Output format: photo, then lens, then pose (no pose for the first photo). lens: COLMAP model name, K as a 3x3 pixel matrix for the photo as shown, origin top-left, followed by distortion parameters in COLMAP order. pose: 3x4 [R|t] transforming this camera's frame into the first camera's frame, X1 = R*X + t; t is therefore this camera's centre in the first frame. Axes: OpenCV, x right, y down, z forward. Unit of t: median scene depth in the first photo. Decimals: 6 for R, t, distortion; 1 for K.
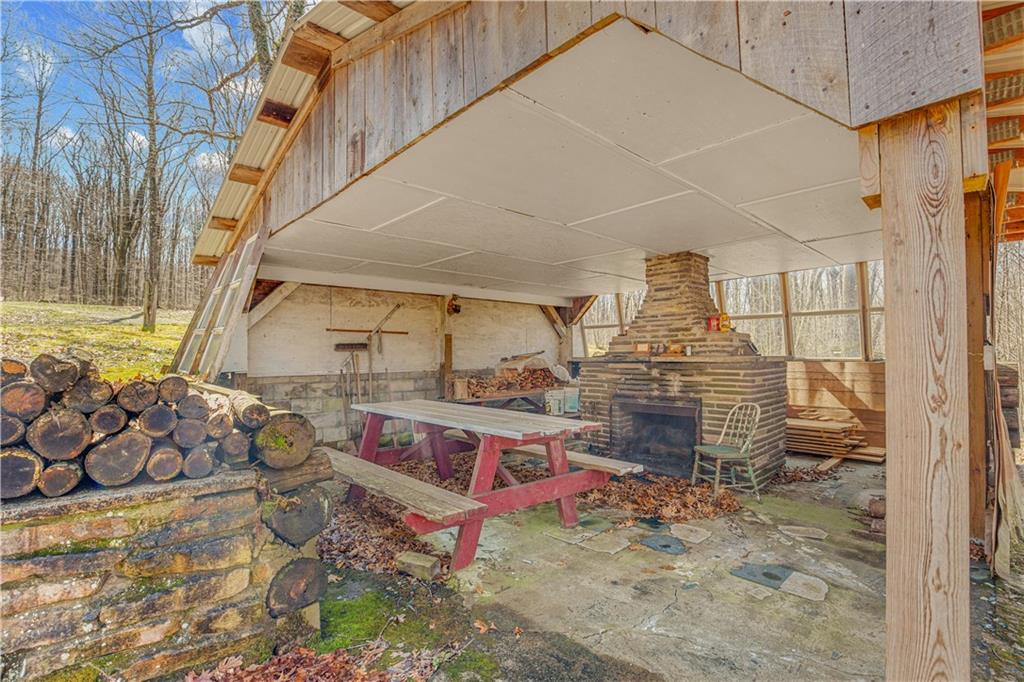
lens RADIAL K [[454.7, 0, 513.8], [0, 454.7, 347.5], [0, 0, 1]] dist [-0.002938, -0.000122]
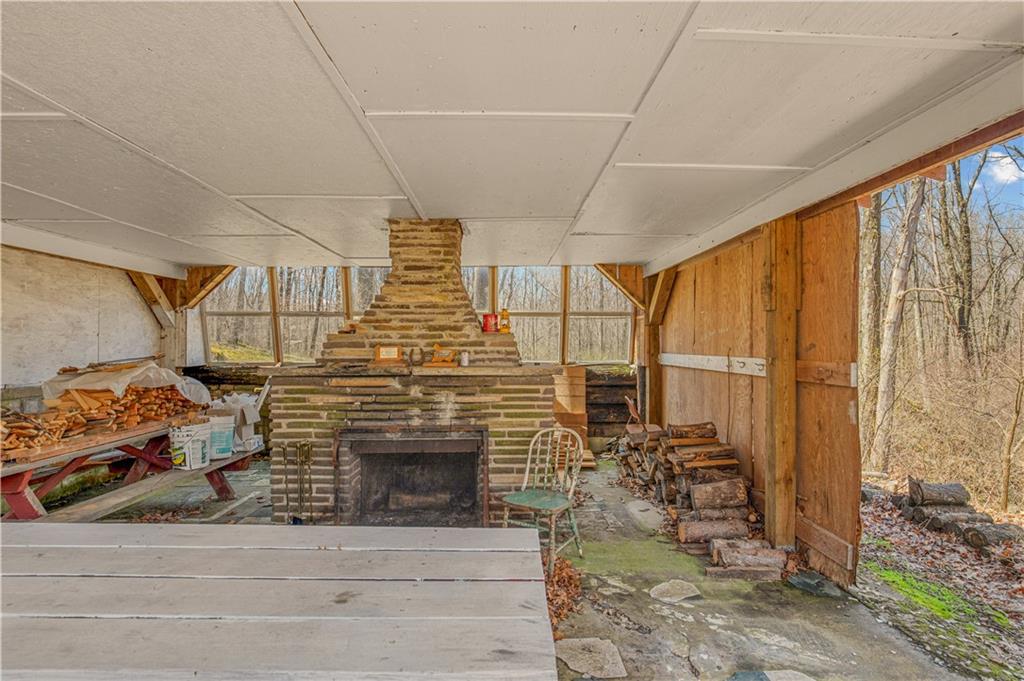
lens RADIAL K [[493.1, 0, 514.6], [0, 493.1, 336.4], [0, 0, 1]] dist [-0.030258, 0.004151]
pose [[0.665664, 0.022194, 0.745922, -0.127799], [-0.016246, 0.999752, -0.015248, -0.016176], [-0.746075, -0.001968, 0.665859, 0.401856]]
